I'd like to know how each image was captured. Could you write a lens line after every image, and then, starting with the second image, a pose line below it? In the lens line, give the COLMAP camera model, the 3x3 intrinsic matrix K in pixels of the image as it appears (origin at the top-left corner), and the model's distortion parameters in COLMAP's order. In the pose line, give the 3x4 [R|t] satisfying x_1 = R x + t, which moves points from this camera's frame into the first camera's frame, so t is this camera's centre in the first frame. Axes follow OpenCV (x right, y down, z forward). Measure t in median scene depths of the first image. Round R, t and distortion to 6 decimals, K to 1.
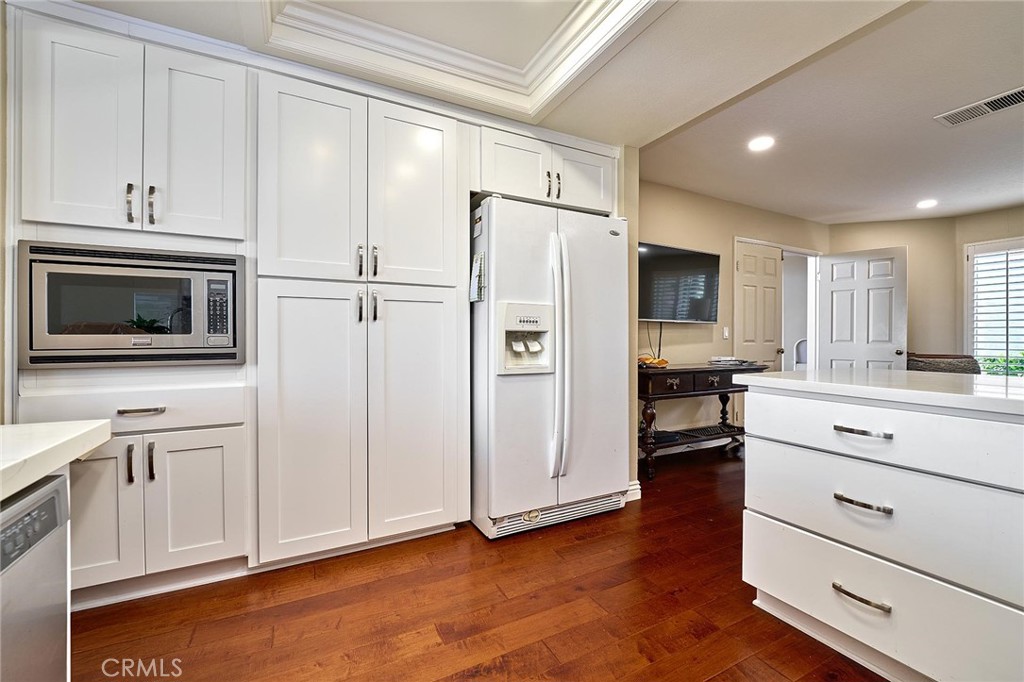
lens RADIAL K [[422.7, 0, 512.1], [0, 422.7, 341.0], [0, 0, 1]] dist [-0.004591, 0.000183]
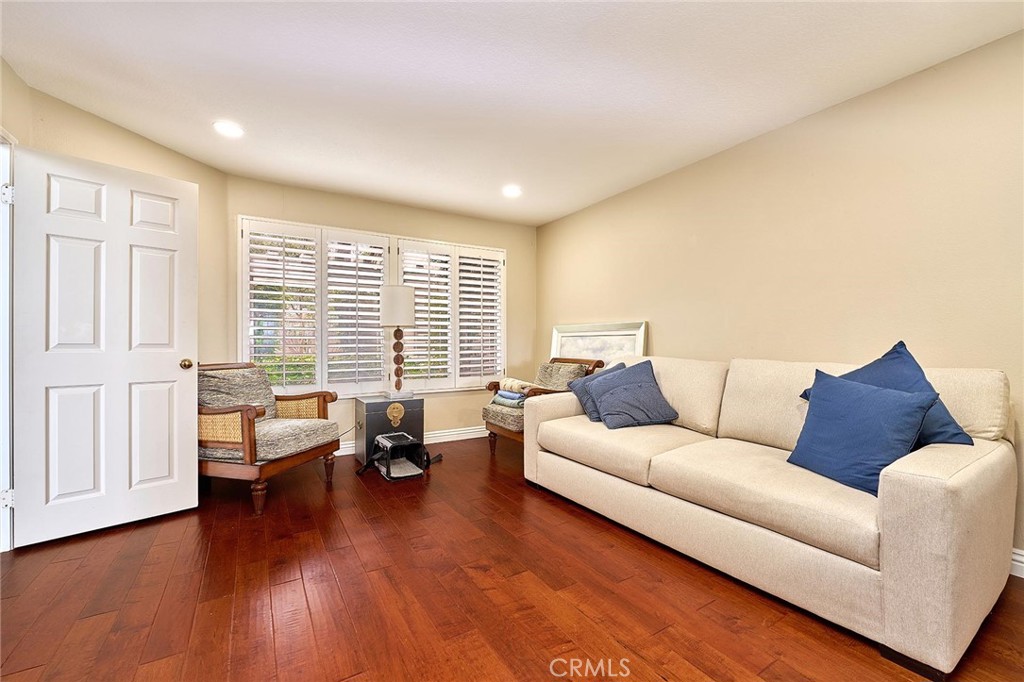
lens RADIAL K [[422.7, 0, 513.8], [0, 422.7, 339.8], [0, 0, 1]] dist [-0.004591, 0.000183]
pose [[-0.076727, 0.000032, 0.997052, 0.291838], [0.004323, 0.999991, 0.000301, -0.004437], [-0.997043, 0.004334, -0.076726, 0.572761]]
